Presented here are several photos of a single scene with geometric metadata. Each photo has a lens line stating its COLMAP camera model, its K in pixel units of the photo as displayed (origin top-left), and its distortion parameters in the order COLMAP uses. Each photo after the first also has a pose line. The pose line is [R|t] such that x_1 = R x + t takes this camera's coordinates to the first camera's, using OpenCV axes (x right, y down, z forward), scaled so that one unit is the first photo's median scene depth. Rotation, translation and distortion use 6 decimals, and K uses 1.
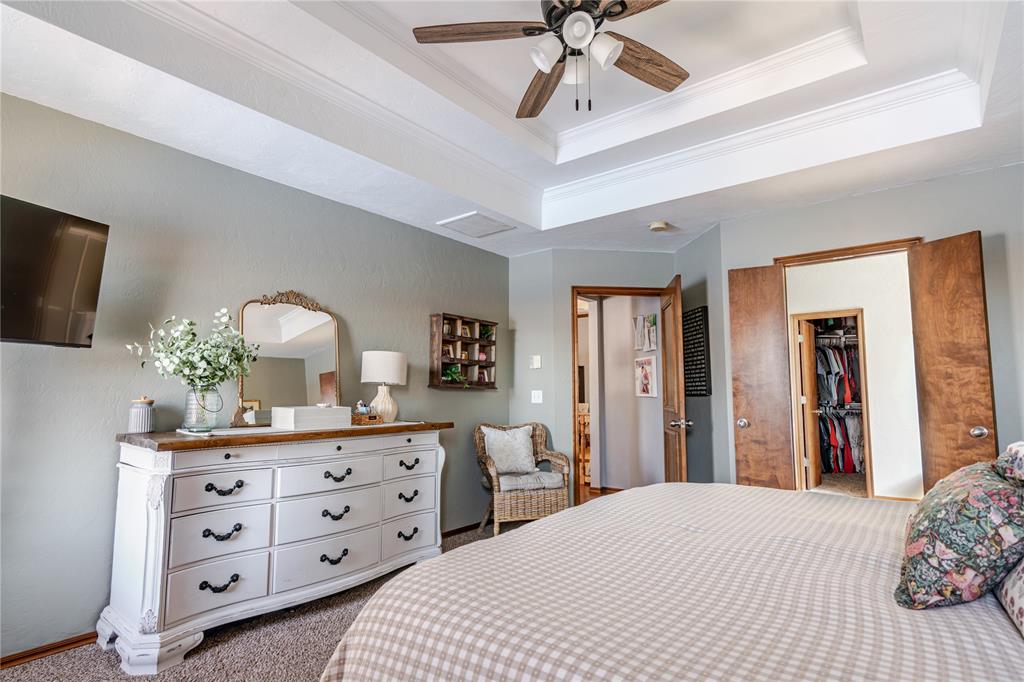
lens RADIAL K [[519.3, 0, 509.2], [0, 519.3, 344.0], [0, 0, 1]] dist [0.004792, 0.000513]
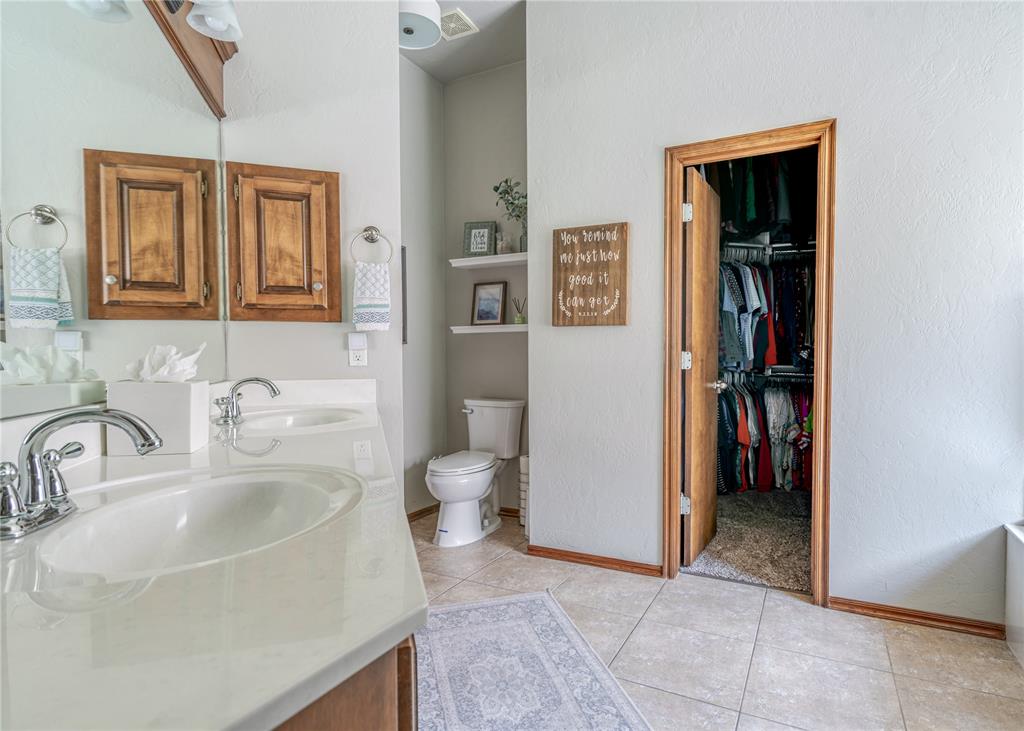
lens RADIAL K [[566.9, 0, 514.5], [0, 566.9, 366.9], [0, 0, 1]] dist [-0.002101, 0.001820]
pose [[0.985034, -0.009161, 0.172117, 0.283301], [-0.010434, 0.993586, 0.112599, 0.050510], [-0.172044, -0.112709, 0.978620, 0.464133]]
